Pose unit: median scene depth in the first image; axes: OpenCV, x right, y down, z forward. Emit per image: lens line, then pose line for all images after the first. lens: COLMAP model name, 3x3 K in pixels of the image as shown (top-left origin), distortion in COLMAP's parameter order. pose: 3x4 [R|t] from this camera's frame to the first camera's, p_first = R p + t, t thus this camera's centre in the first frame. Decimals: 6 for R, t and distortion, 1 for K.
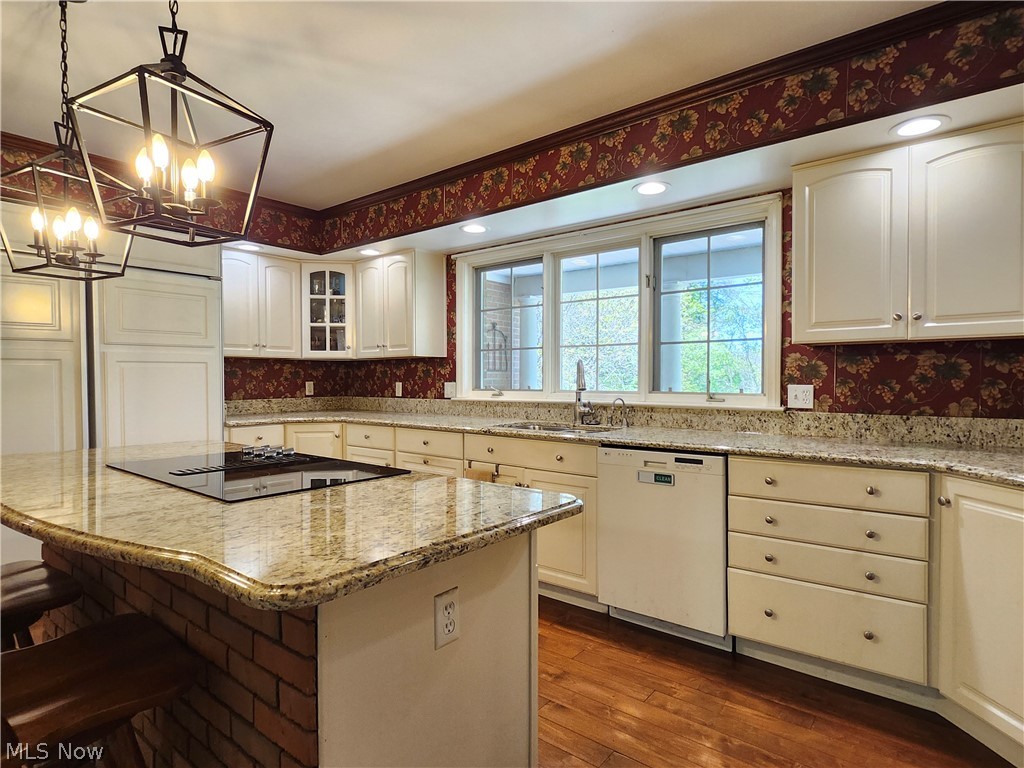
lens RADIAL K [[561.1, 0, 511.8], [0, 561.1, 387.3], [0, 0, 1]] dist [0.001044, 0.000605]
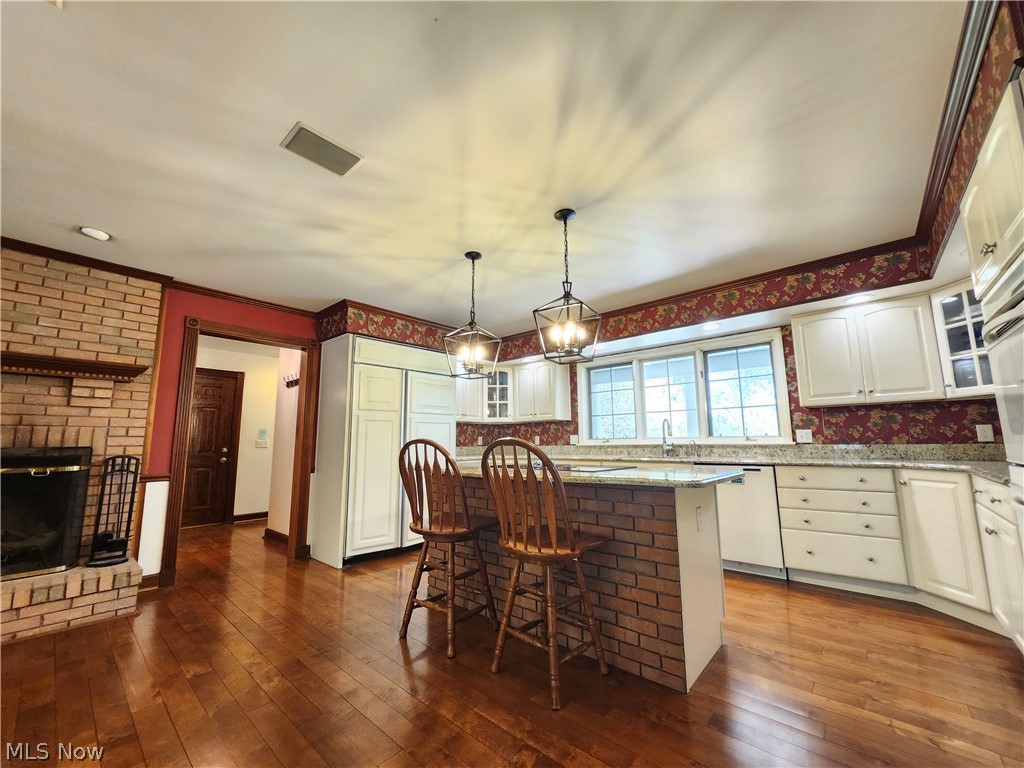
lens RADIAL K [[403.1, 0, 515.5], [0, 403.1, 386.4], [0, 0, 1]] dist [-0.000618, 0.000139]
pose [[0.999022, -0.014379, -0.041804, -0.354616], [0.007654, 0.987601, -0.156799, 0.054058], [0.043540, 0.156326, 0.986745, -0.343560]]
